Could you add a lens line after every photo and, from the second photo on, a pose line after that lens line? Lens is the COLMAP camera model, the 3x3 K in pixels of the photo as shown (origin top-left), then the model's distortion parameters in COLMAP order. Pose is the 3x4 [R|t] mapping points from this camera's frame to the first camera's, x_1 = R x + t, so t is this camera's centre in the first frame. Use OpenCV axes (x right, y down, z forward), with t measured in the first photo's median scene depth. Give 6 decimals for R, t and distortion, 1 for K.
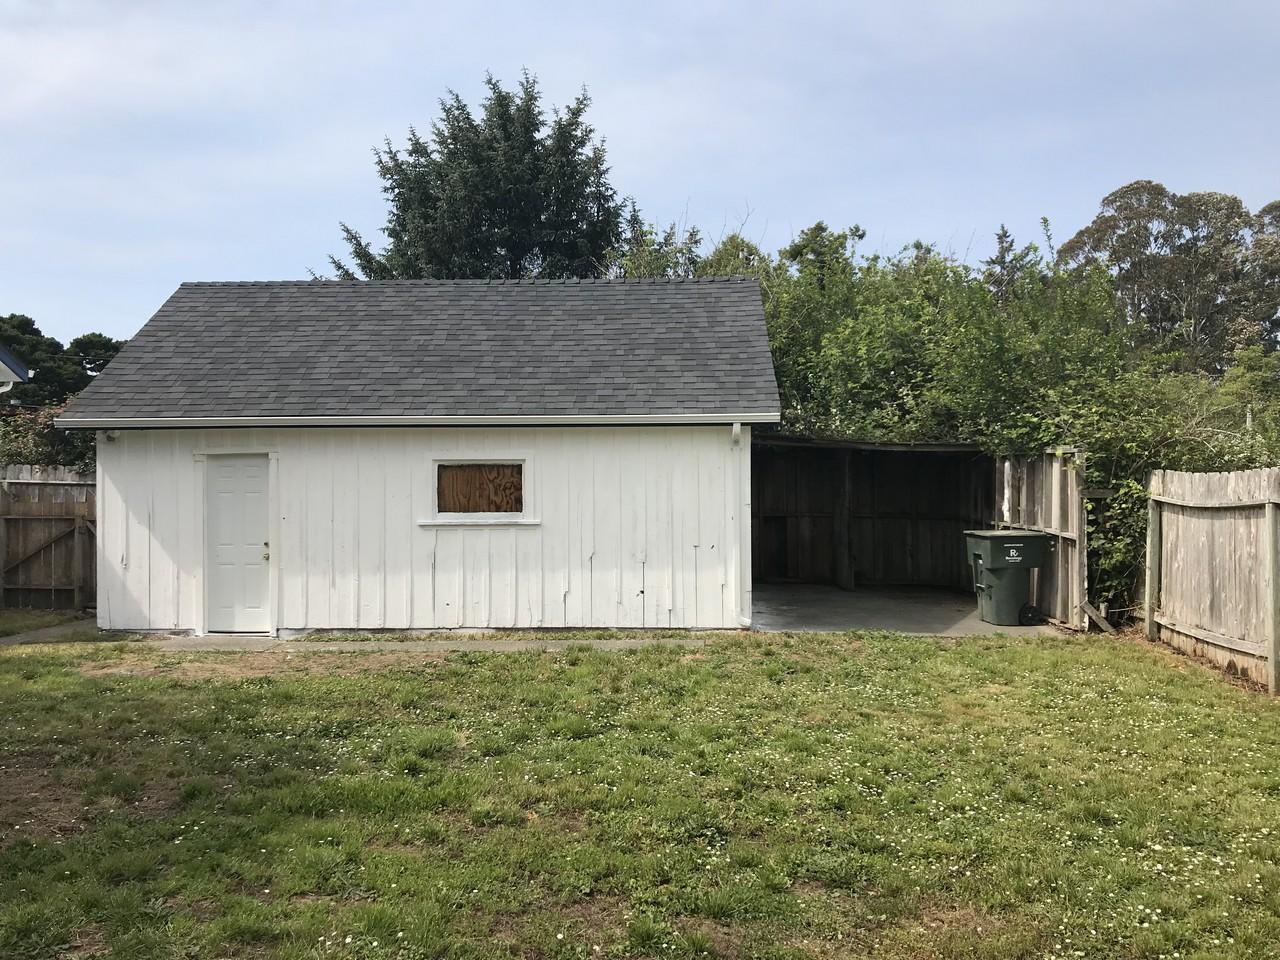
lens RADIAL K [[1053.1, 0, 640.0], [0, 1053.1, 480.0], [0, 0, 1]] dist [0.004819, -0.001663]
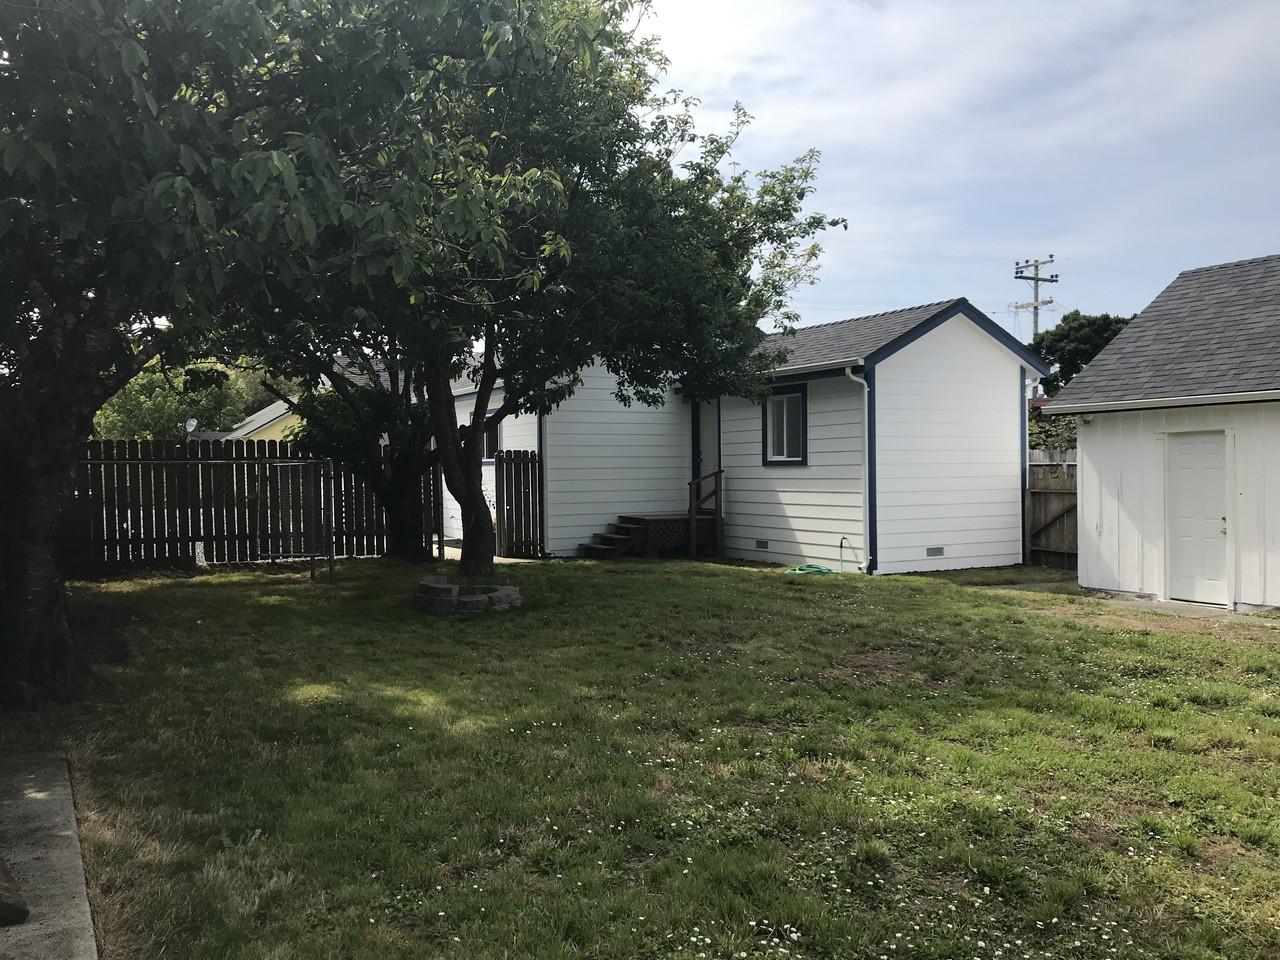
lens RADIAL K [[1053.1, 0, 640.0], [0, 1053.1, 480.0], [0, 0, 1]] dist [0.004819, -0.001663]
pose [[0.534495, 0.006923, -0.845143, 0.207671], [0.001882, 0.999954, 0.009381, 0.012463], [0.845169, -0.006605, 0.534458, -0.027311]]
